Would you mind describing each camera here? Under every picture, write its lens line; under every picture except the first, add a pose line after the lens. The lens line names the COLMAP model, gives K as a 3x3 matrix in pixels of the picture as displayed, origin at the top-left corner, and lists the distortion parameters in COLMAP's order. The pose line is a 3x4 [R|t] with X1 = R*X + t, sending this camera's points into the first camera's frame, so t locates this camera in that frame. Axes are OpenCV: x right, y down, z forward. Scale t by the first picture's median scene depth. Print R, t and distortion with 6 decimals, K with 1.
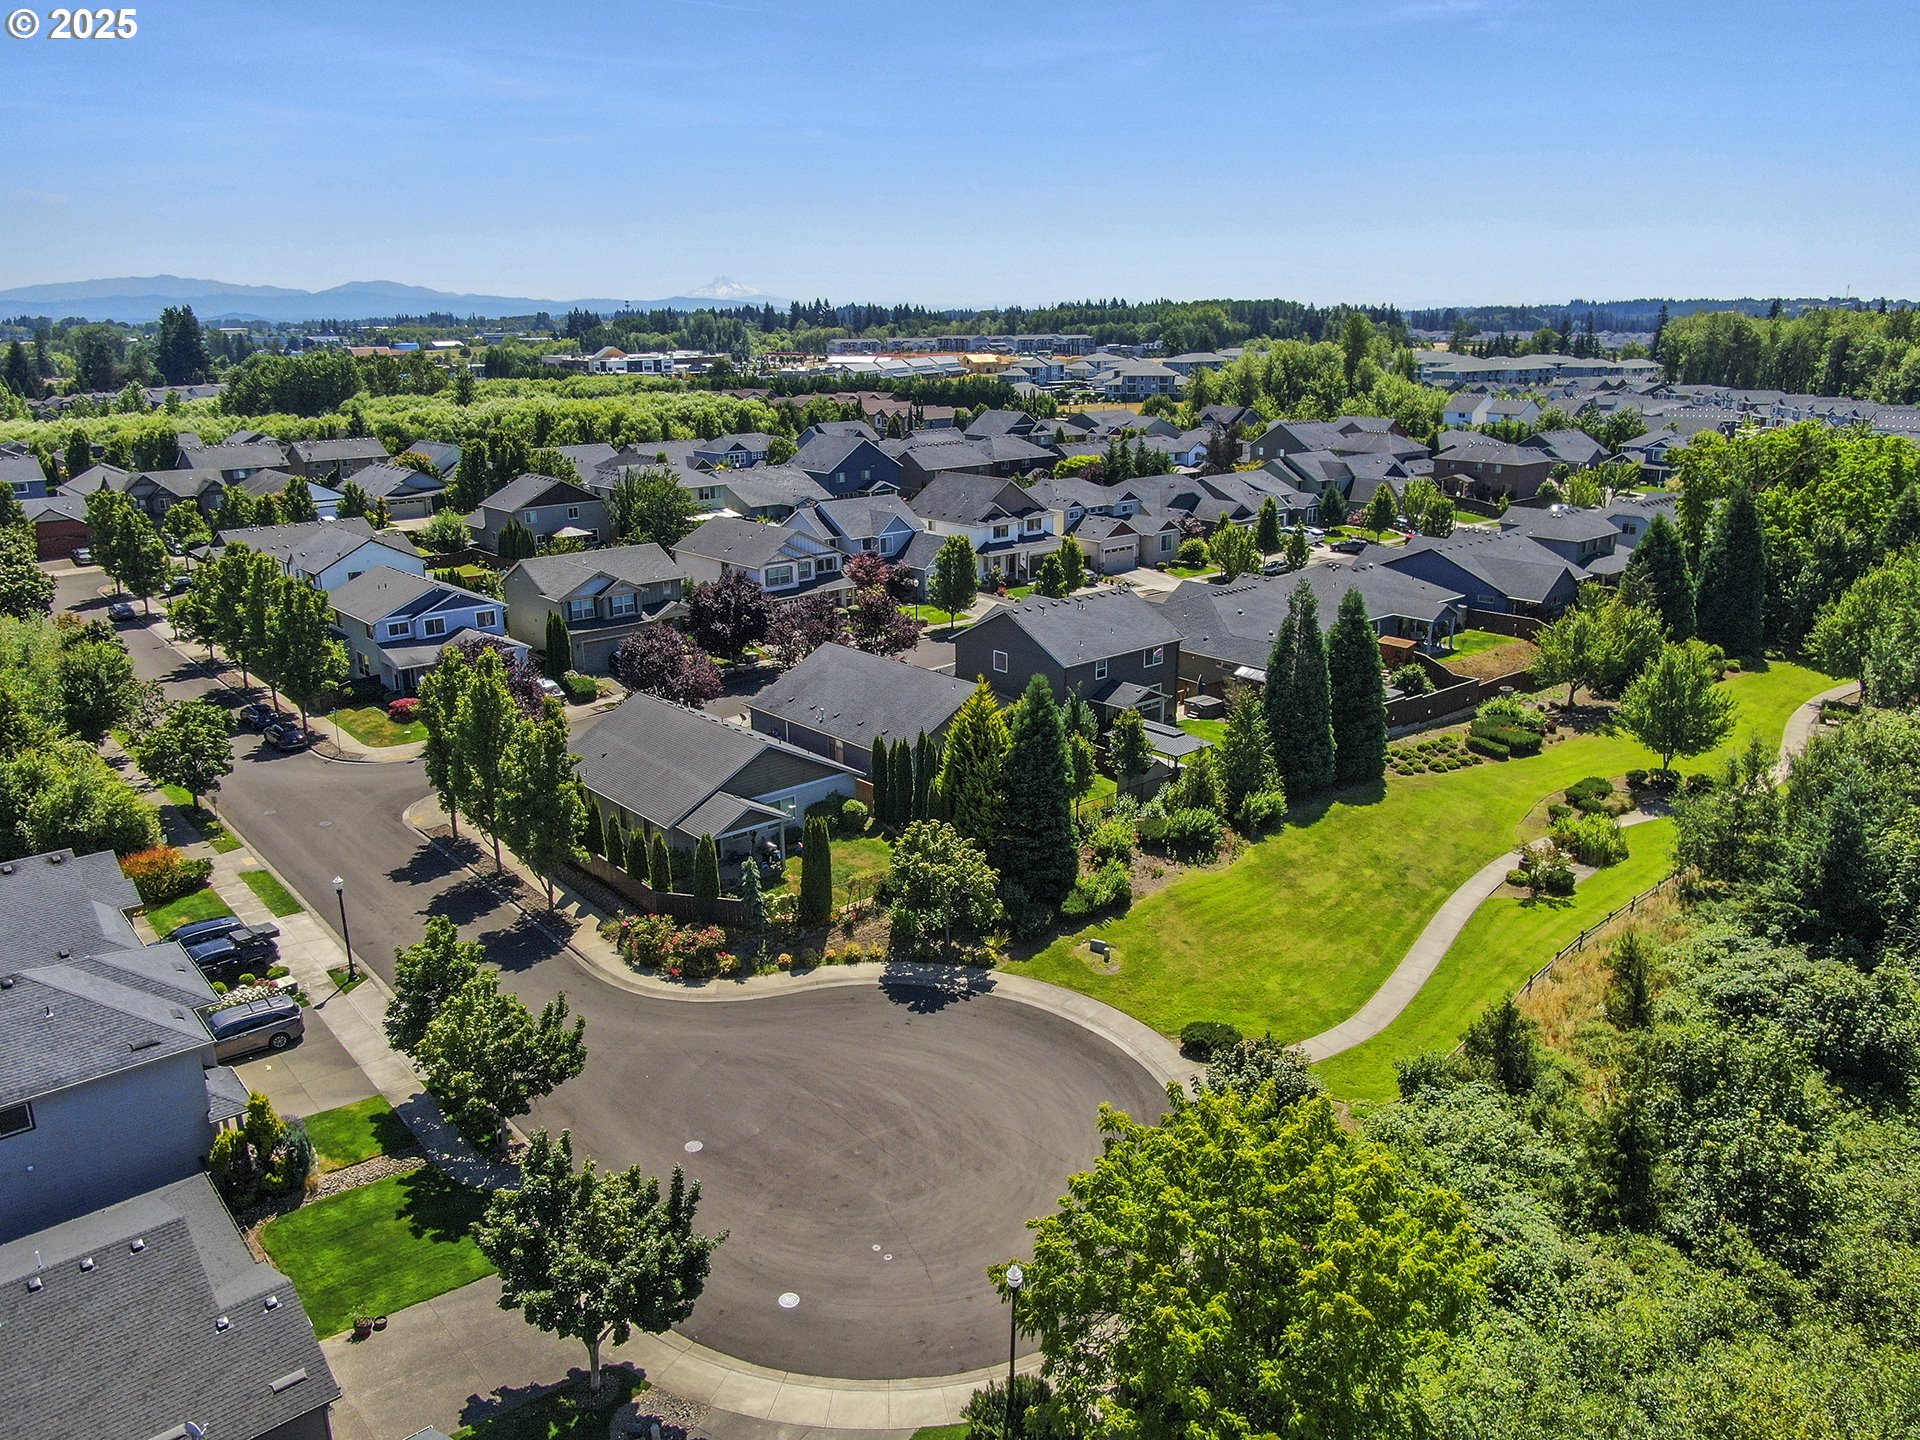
lens RADIAL K [[1401.5, 0, 960.0], [0, 1401.5, 720.0], [0, 0, 1]] dist [-0.009406, 0.001043]
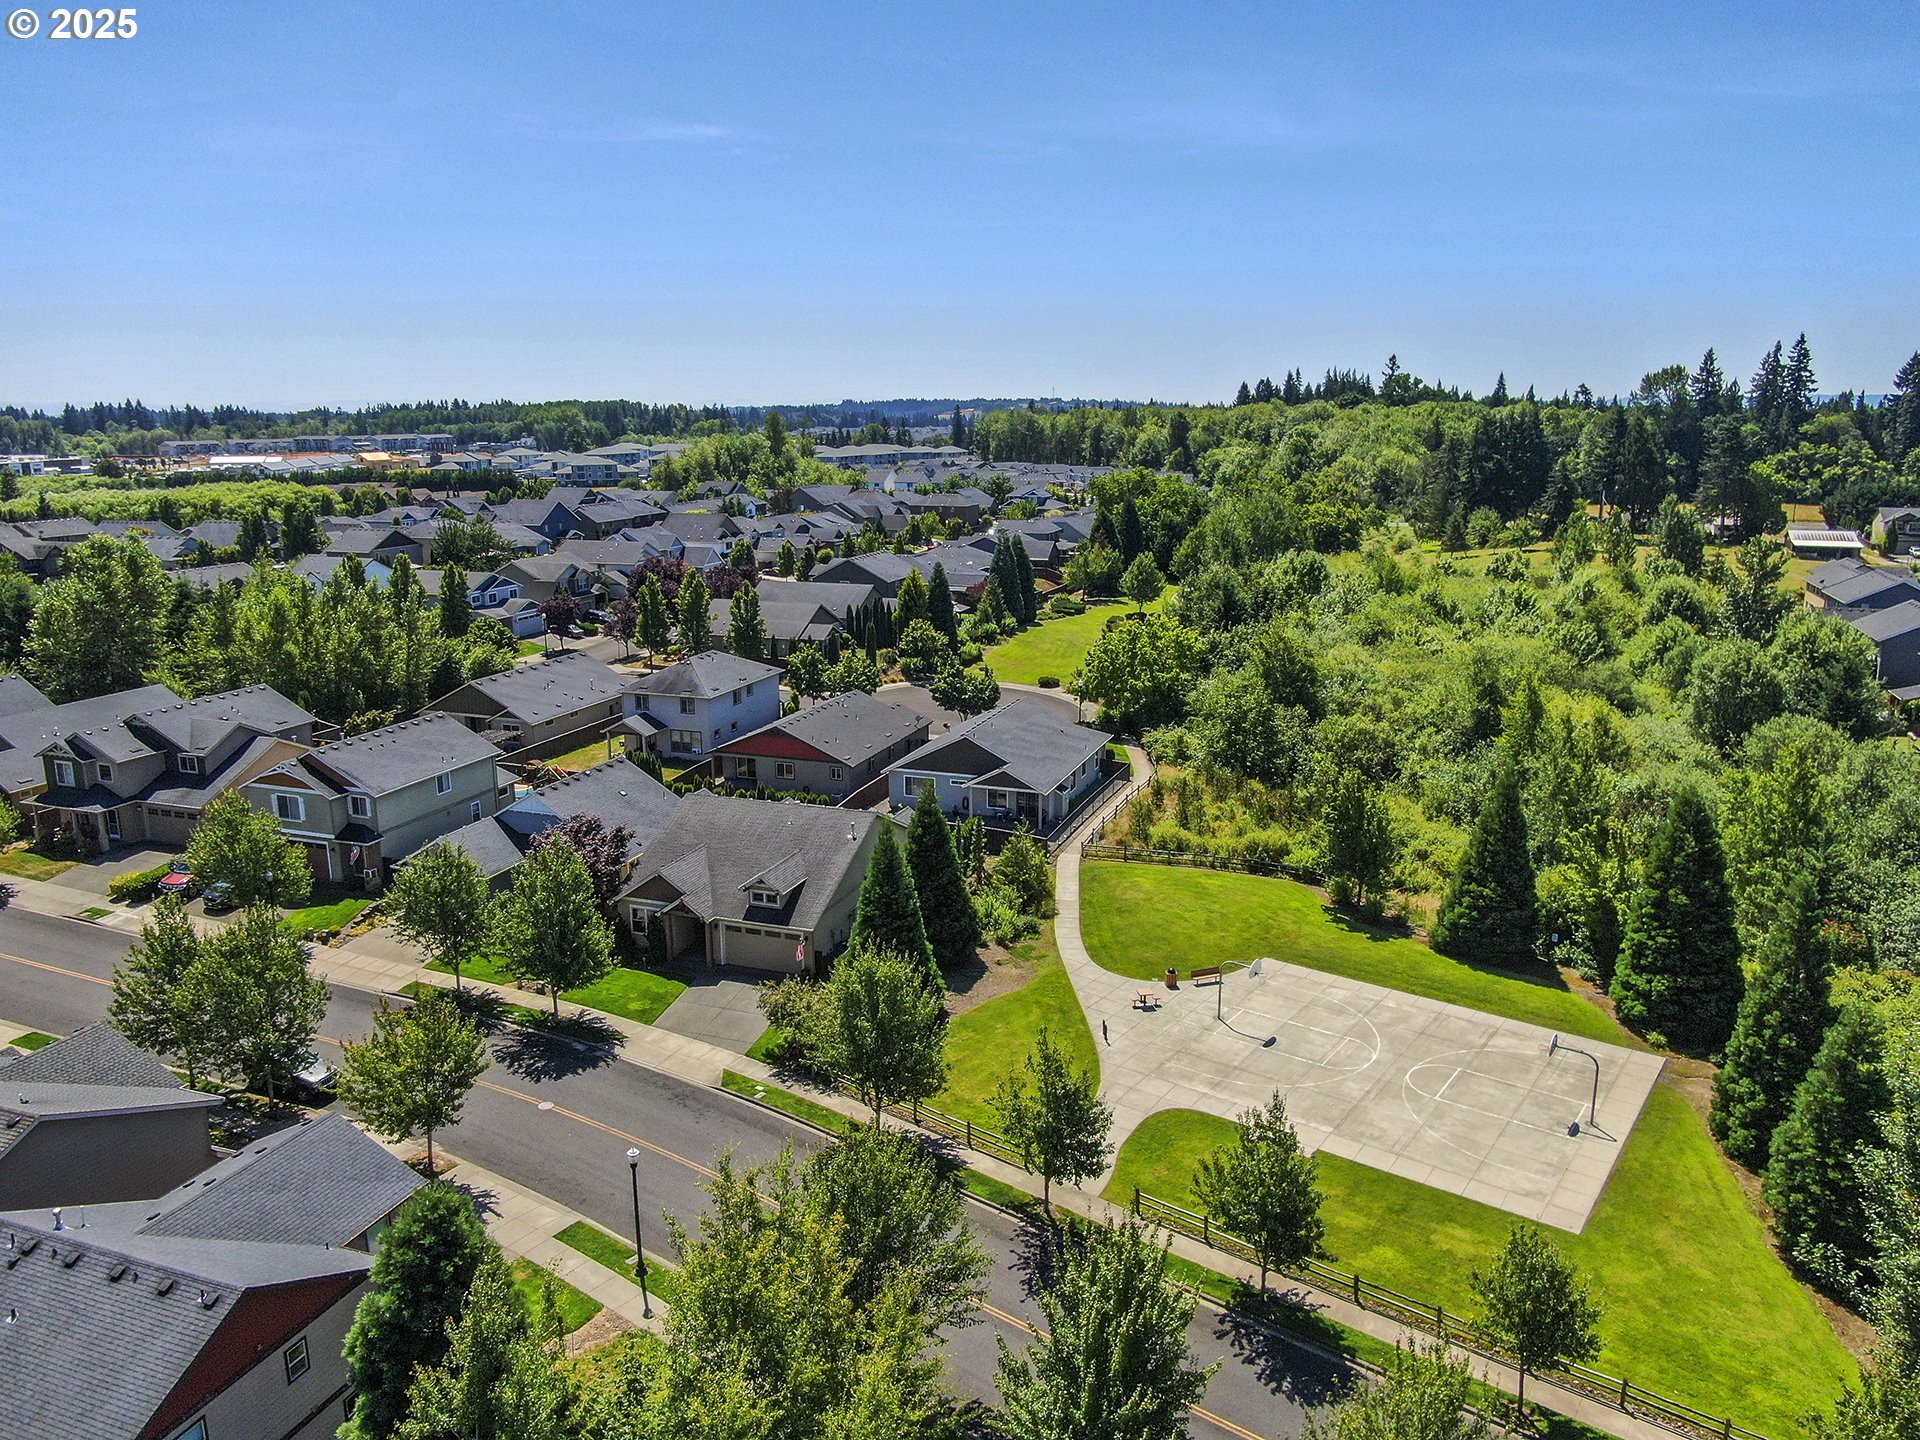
lens RADIAL K [[1401.5, 0, 960.0], [0, 1401.5, 720.0], [0, 0, 1]] dist [-0.009406, 0.001043]
pose [[0.883804, -0.102303, 0.456536, -0.152771], [0.132635, 0.990554, -0.034799, 0.047907], [-0.448663, 0.091308, 0.889024, -0.163236]]
